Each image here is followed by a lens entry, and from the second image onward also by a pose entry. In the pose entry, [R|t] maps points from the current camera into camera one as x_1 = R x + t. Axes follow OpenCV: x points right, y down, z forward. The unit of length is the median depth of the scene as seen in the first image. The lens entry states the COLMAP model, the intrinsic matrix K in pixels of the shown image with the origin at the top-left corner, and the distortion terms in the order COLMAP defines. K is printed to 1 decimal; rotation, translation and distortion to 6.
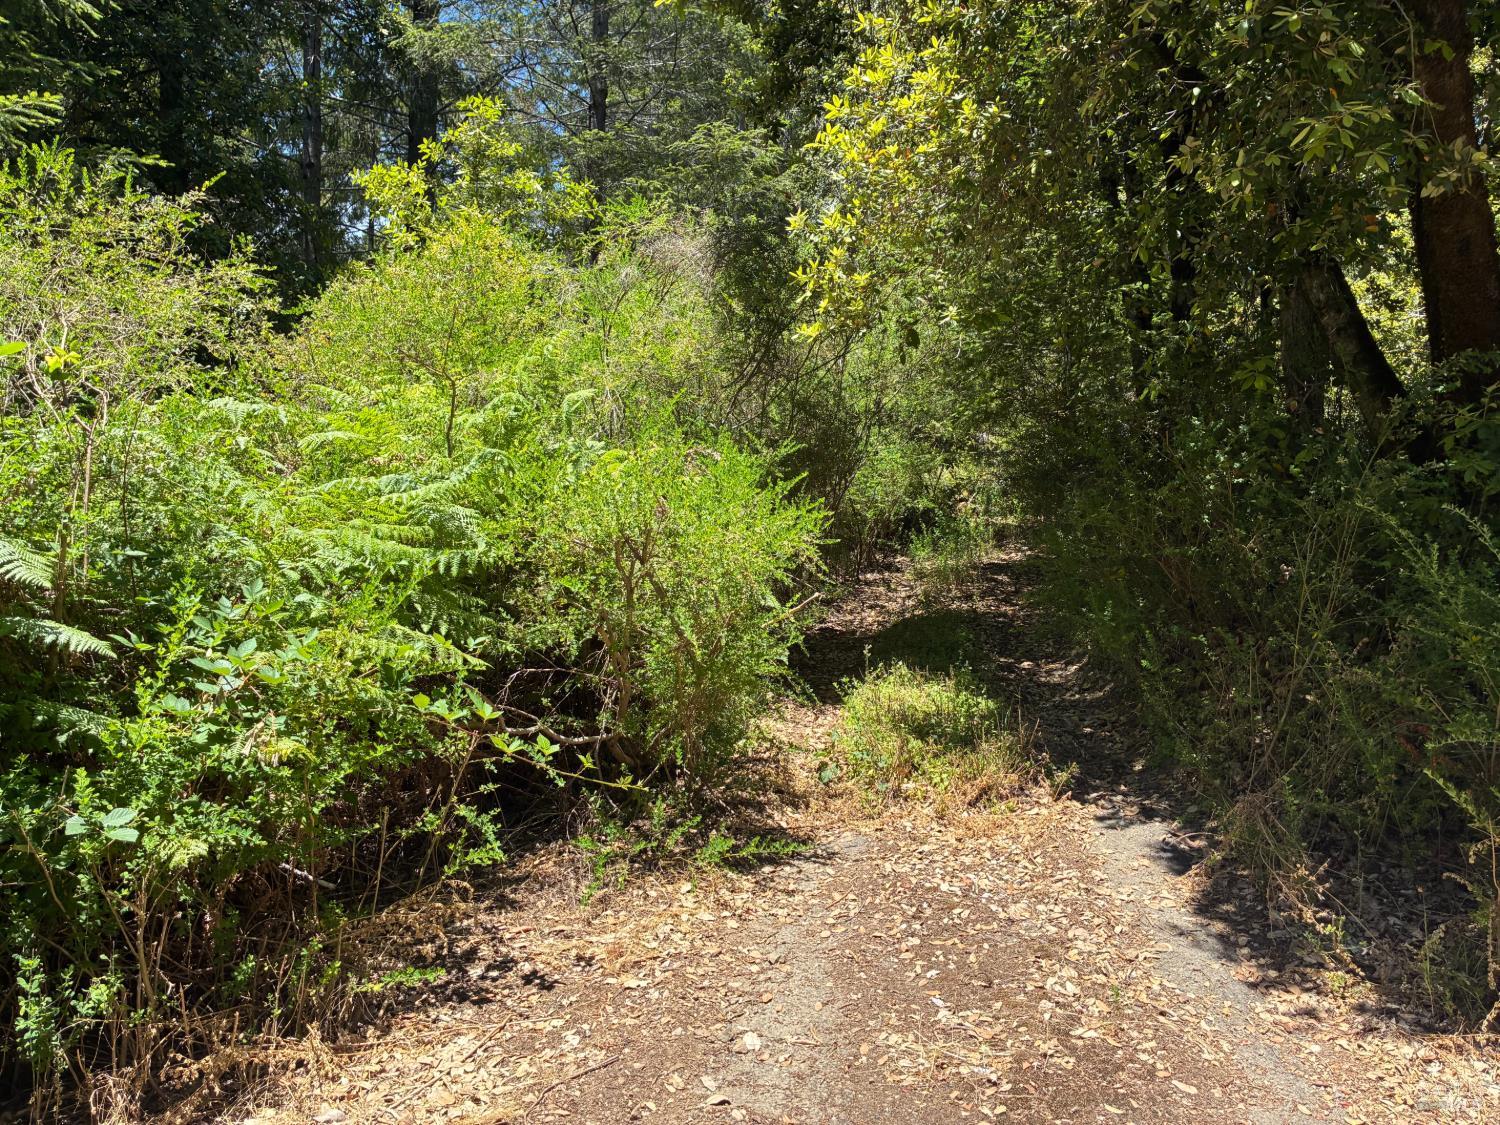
lens RADIAL K [[1032.2, 0, 750.0], [0, 1032.2, 562.5], [0, 0, 1]] dist [0.000653, -0.002569]
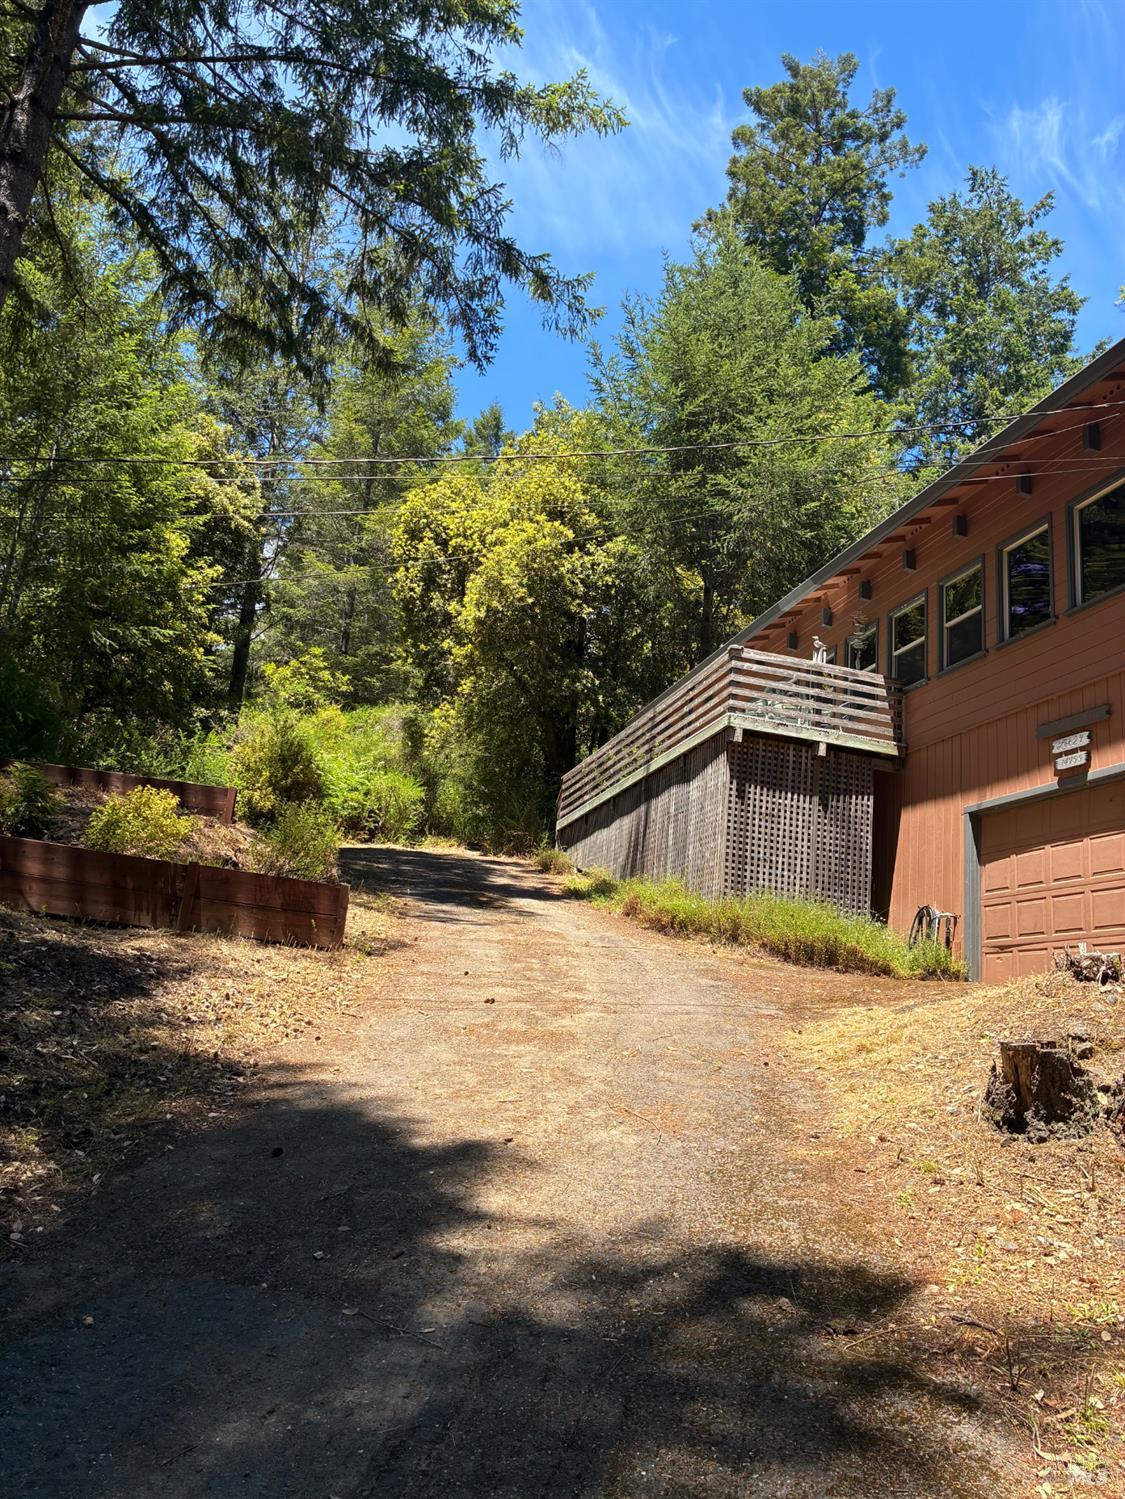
lens RADIAL K [[1031.5, 0, 590.1], [0, 1031.5, 747.2], [0, 0, 1]] dist [0.000653, -0.002569]
pose [[0.970422, 0.113848, 0.212886, -0.168068], [-0.073045, 0.978954, -0.190559, 0.429920], [-0.230101, 0.169372, 0.958314, -2.697523]]
